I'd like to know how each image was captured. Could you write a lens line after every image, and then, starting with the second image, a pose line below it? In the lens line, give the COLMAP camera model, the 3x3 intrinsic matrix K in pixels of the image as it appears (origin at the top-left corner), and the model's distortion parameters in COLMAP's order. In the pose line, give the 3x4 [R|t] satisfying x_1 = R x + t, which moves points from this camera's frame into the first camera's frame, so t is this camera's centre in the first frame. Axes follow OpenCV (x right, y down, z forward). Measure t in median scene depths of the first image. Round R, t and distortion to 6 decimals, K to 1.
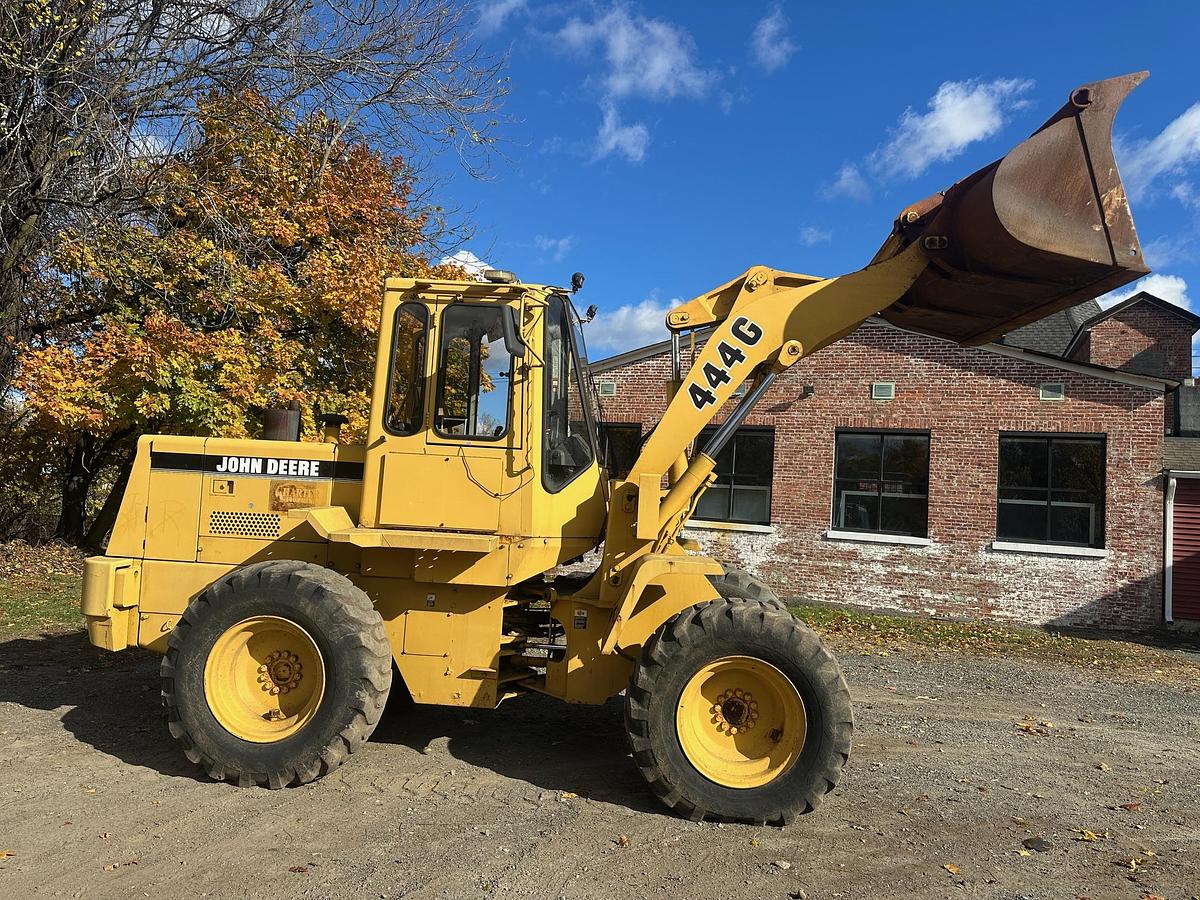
lens RADIAL K [[841.9, 0, 602.4], [0, 841.9, 443.3], [0, 0, 1]] dist [0.026976, -0.026359]
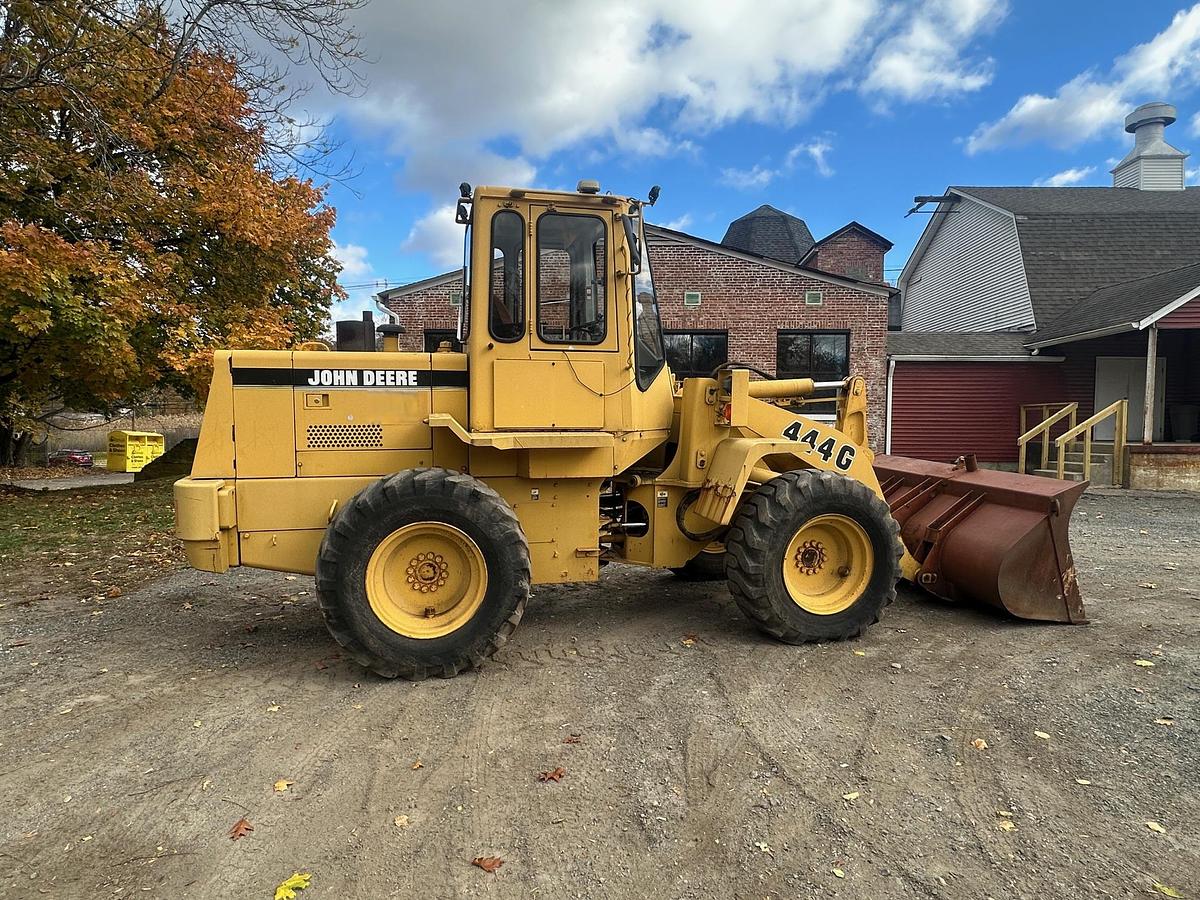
lens RADIAL K [[697.8, 0, 605.8], [0, 697.8, 452.2], [0, 0, 1]] dist [-0.001521, 0.000310]
pose [[0.954052, -0.074779, 0.290161, -0.371614], [0.030669, 0.987643, 0.153691, -0.004010], [-0.298068, -0.137730, 0.944556, 0.122061]]
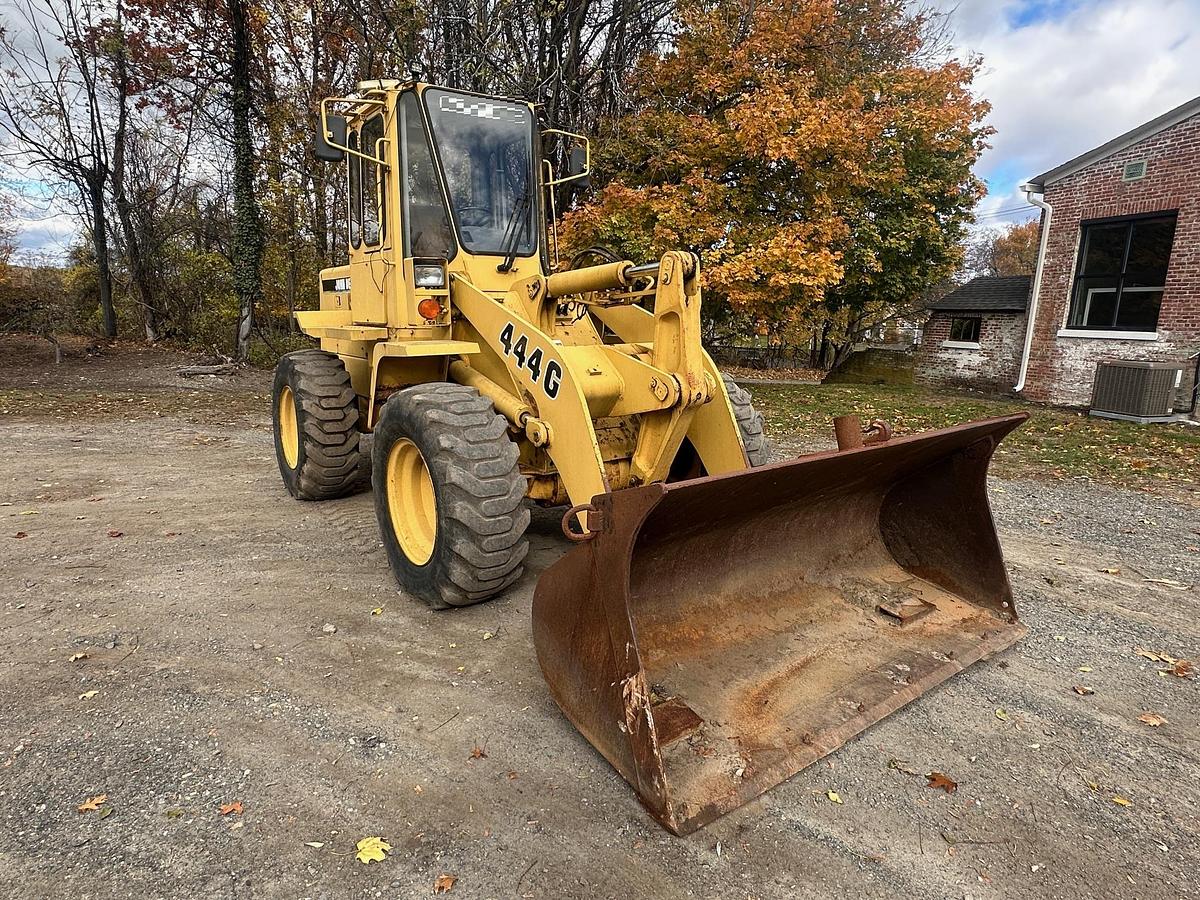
lens RADIAL K [[697.8, 0, 597.9], [0, 697.8, 452.1], [0, 0, 1]] dist [-0.001521, 0.000310]
pose [[0.636566, 0.098934, -0.764850, 0.777668], [0.078348, 0.978311, 0.191753, 0.109559], [0.767232, -0.181988, 0.615008, 0.566529]]
